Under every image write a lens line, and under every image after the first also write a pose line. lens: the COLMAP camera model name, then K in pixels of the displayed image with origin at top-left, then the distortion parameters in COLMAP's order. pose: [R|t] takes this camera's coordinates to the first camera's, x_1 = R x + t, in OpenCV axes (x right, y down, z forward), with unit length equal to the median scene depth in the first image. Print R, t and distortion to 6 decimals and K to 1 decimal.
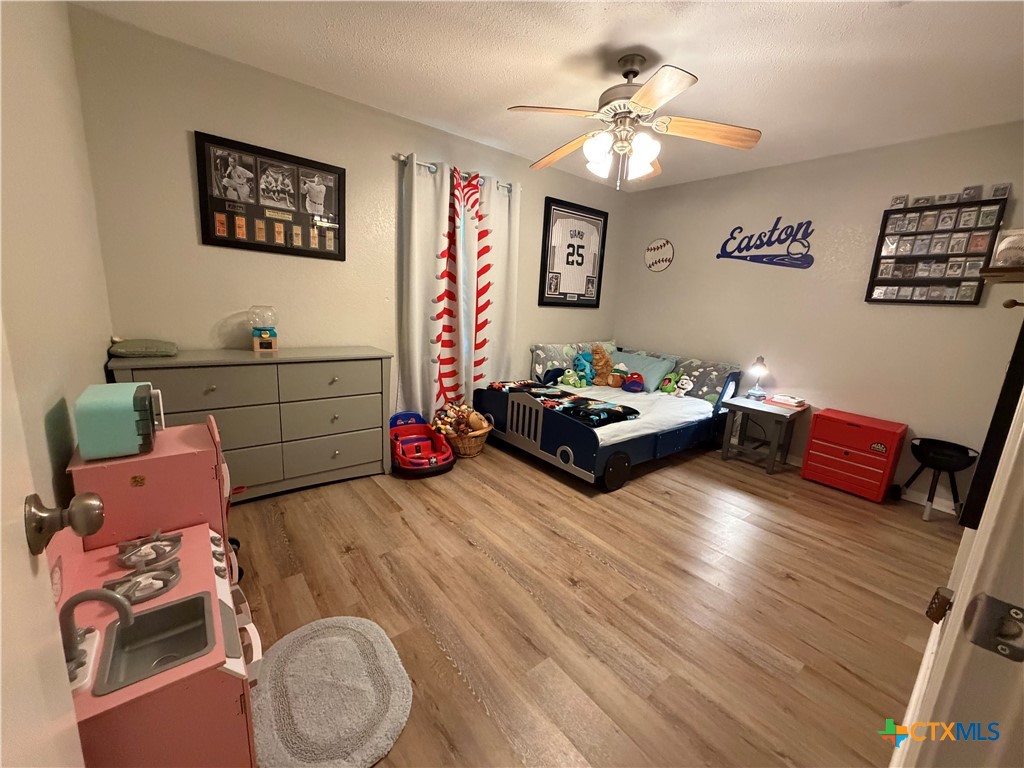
lens RADIAL K [[410.4, 0, 508.9], [0, 410.4, 382.4], [0, 0, 1]] dist [0.000007, -0.000043]
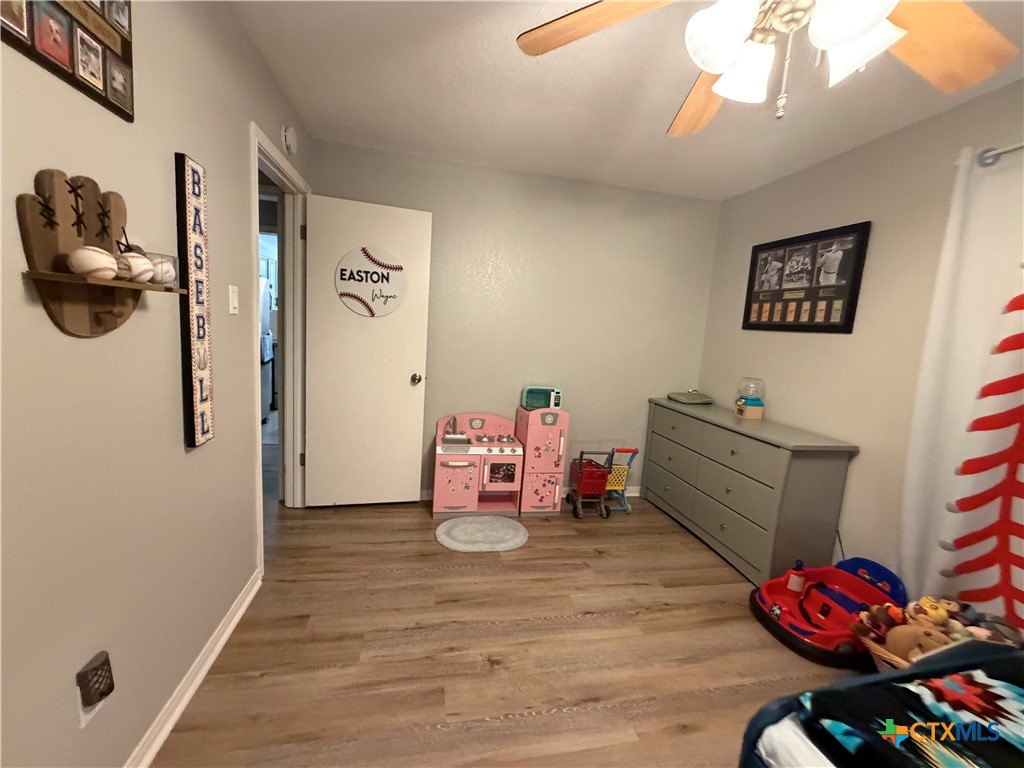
lens RADIAL K [[410.4, 0, 511.3], [0, 410.4, 381.5], [0, 0, 1]] dist [0.000007, -0.000043]
pose [[-0.442033, 0.023453, -0.896692, 0.701521], [-0.269851, 0.949872, 0.157869, -0.180555], [0.855446, 0.311757, -0.413546, 0.924137]]
